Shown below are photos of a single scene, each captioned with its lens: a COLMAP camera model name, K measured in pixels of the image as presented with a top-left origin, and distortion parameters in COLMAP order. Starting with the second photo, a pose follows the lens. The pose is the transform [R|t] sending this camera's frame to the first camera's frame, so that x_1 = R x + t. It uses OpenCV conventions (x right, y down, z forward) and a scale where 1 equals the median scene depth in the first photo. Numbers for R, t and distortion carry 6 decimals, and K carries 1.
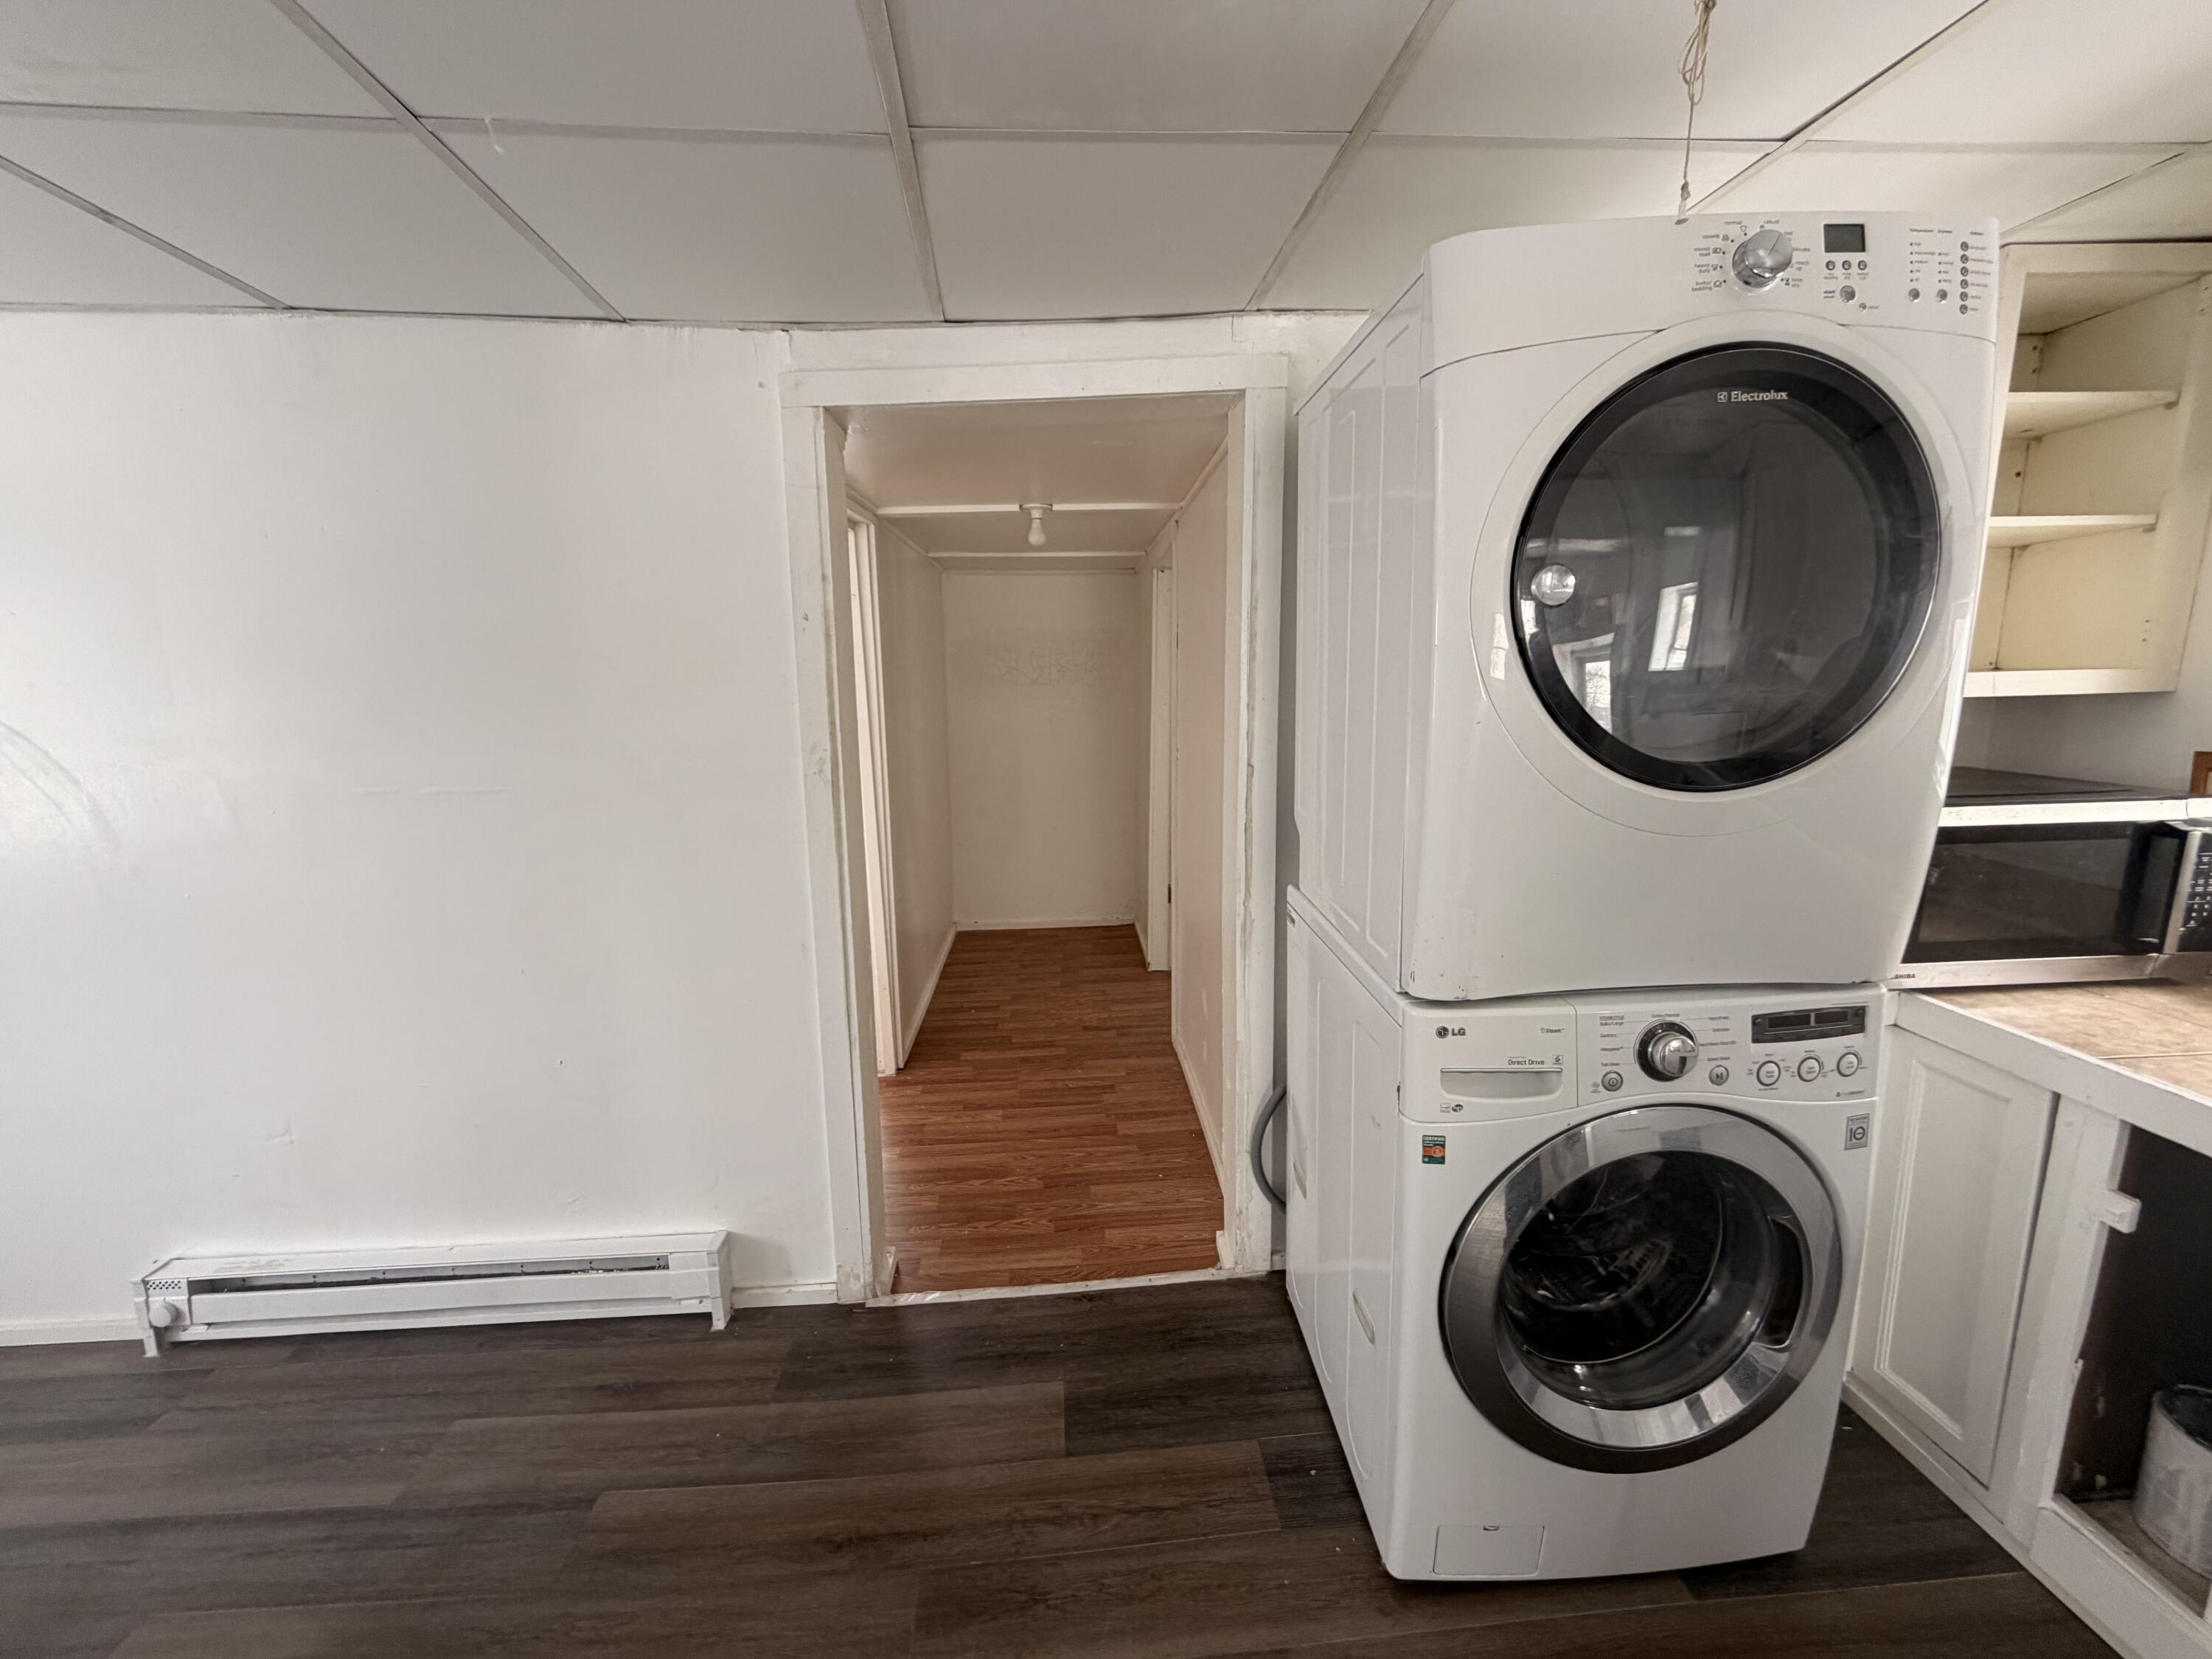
lens RADIAL K [[883.5, 0, 1096.1], [0, 883.5, 826.5], [0, 0, 1]] dist [0.002995, -0.000647]
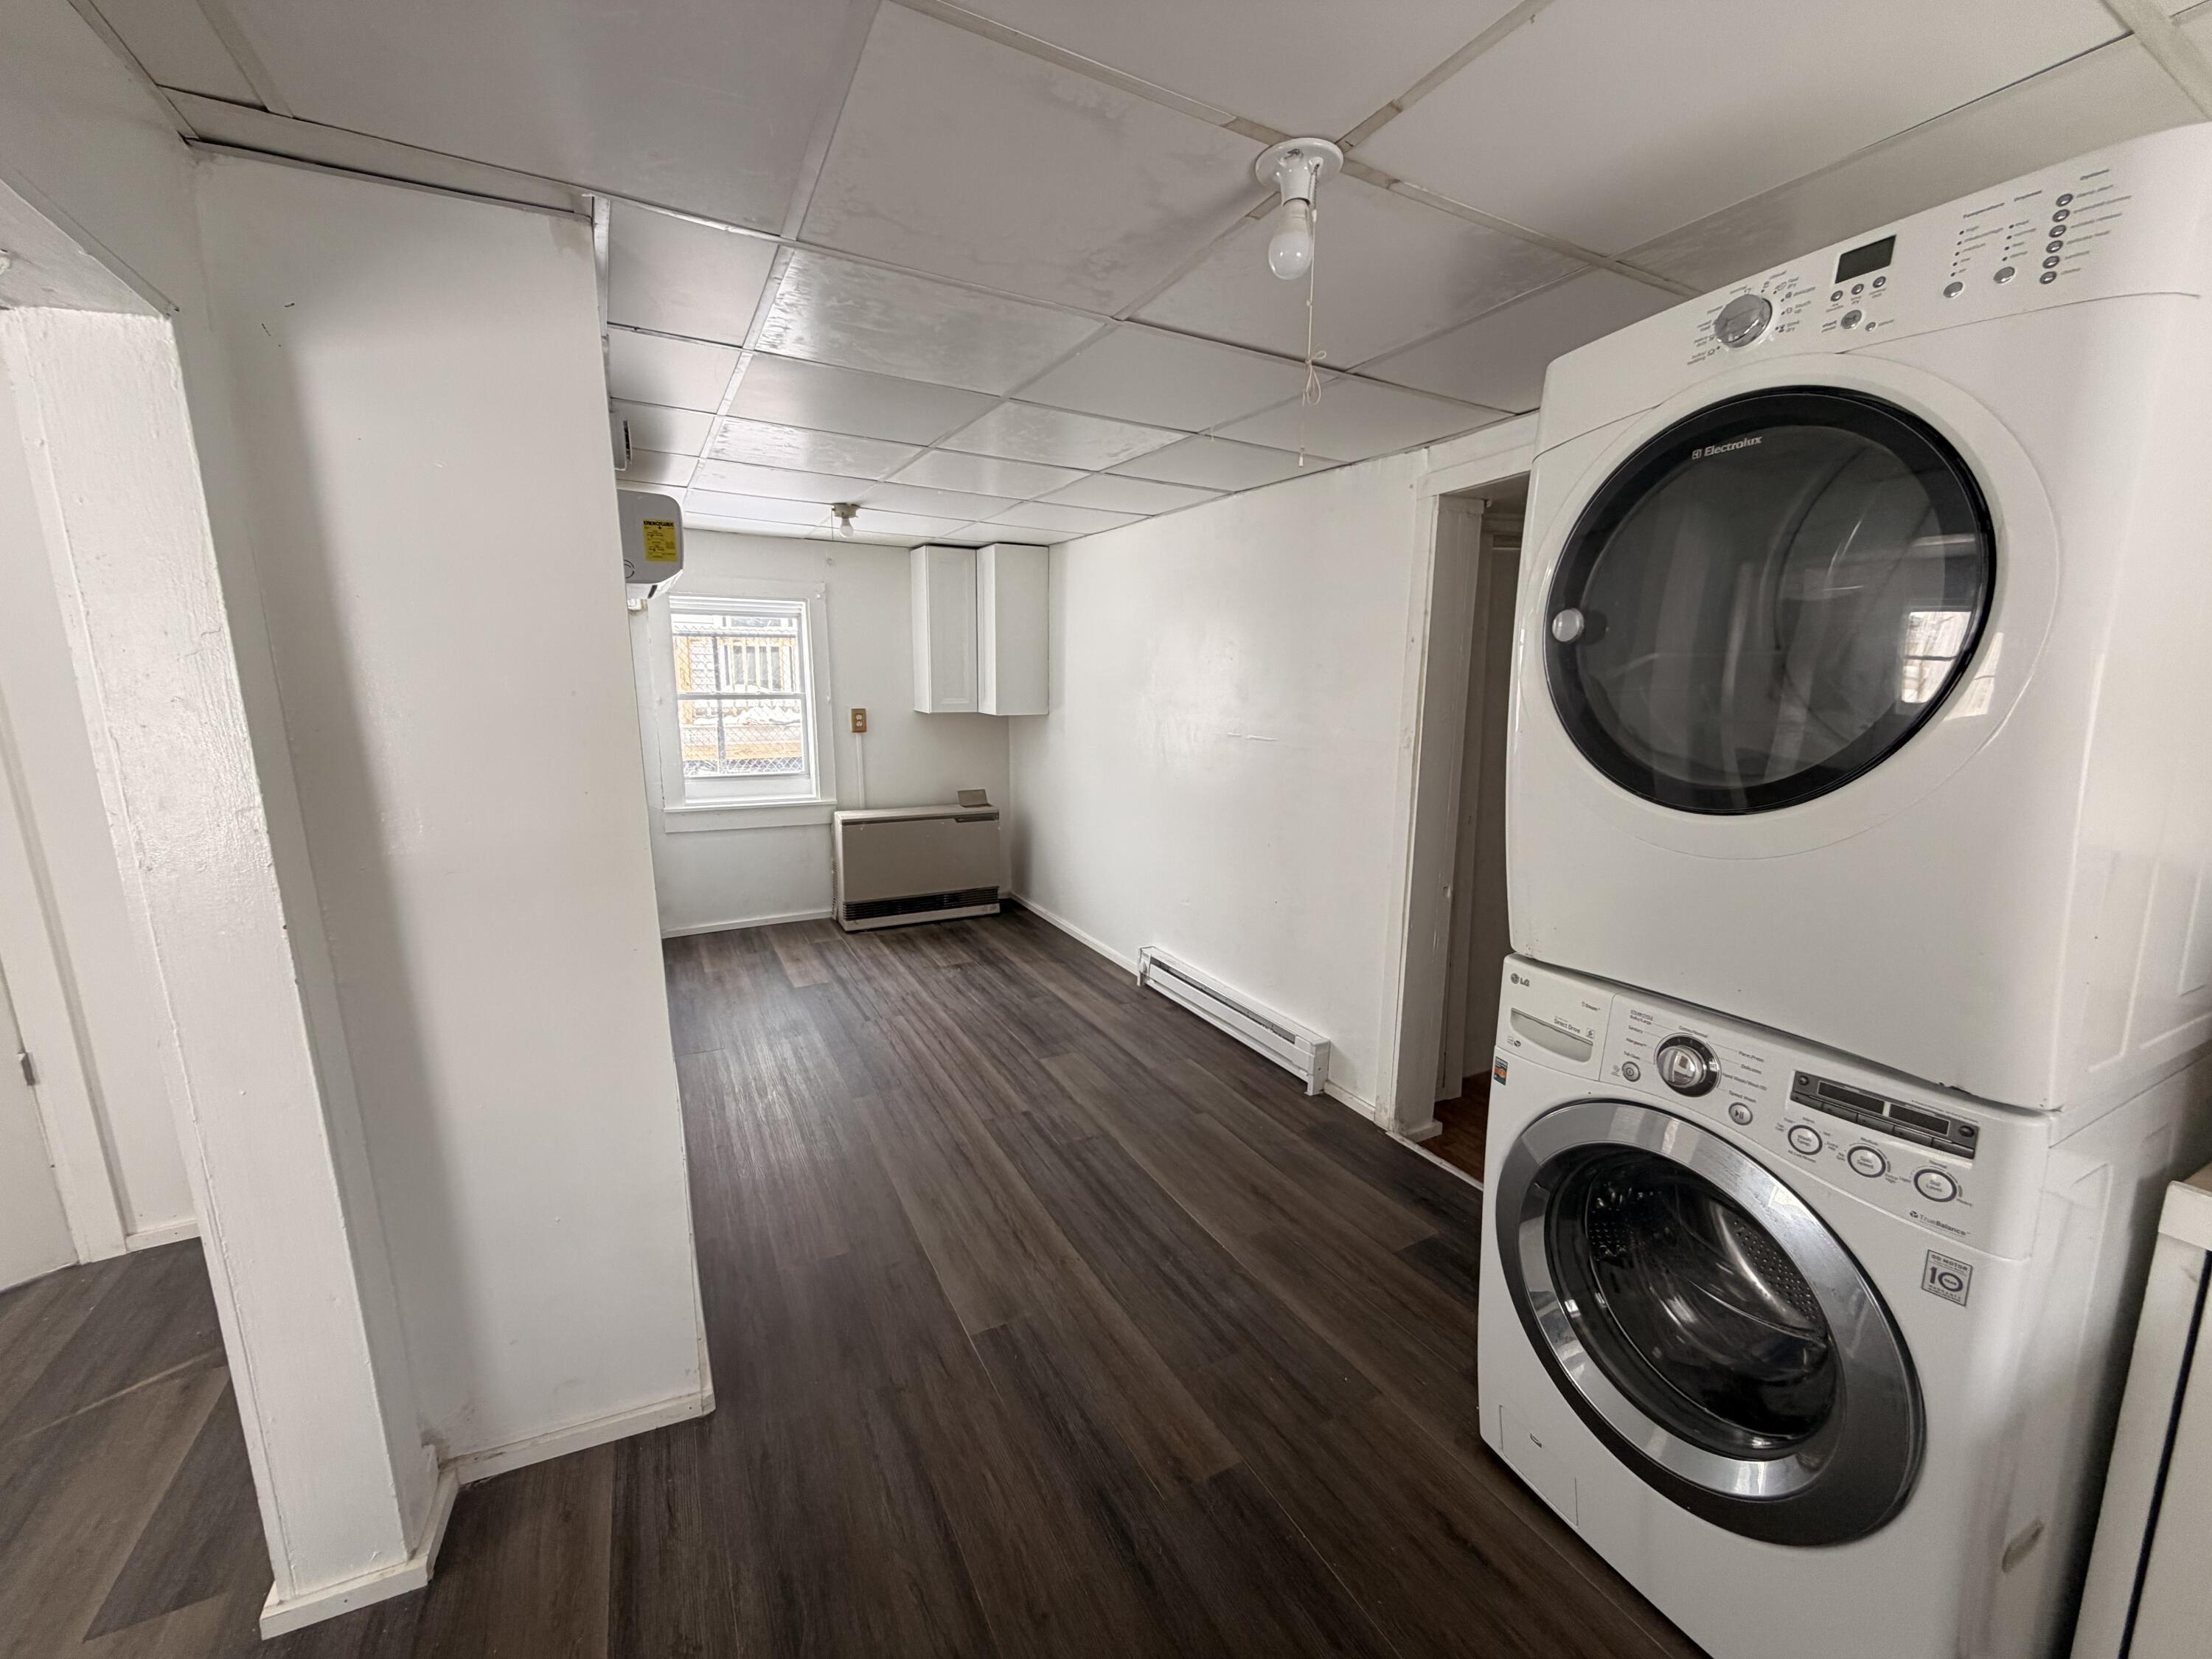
lens RADIAL K [[883.5, 0, 1100.9], [0, 883.5, 829.6], [0, 0, 1]] dist [0.002995, -0.000647]
pose [[0.408470, 0.176146, -0.895614, 0.918646], [-0.166900, 0.979074, 0.116441, -0.016504], [0.897383, 0.101916, 0.429321, -0.064039]]
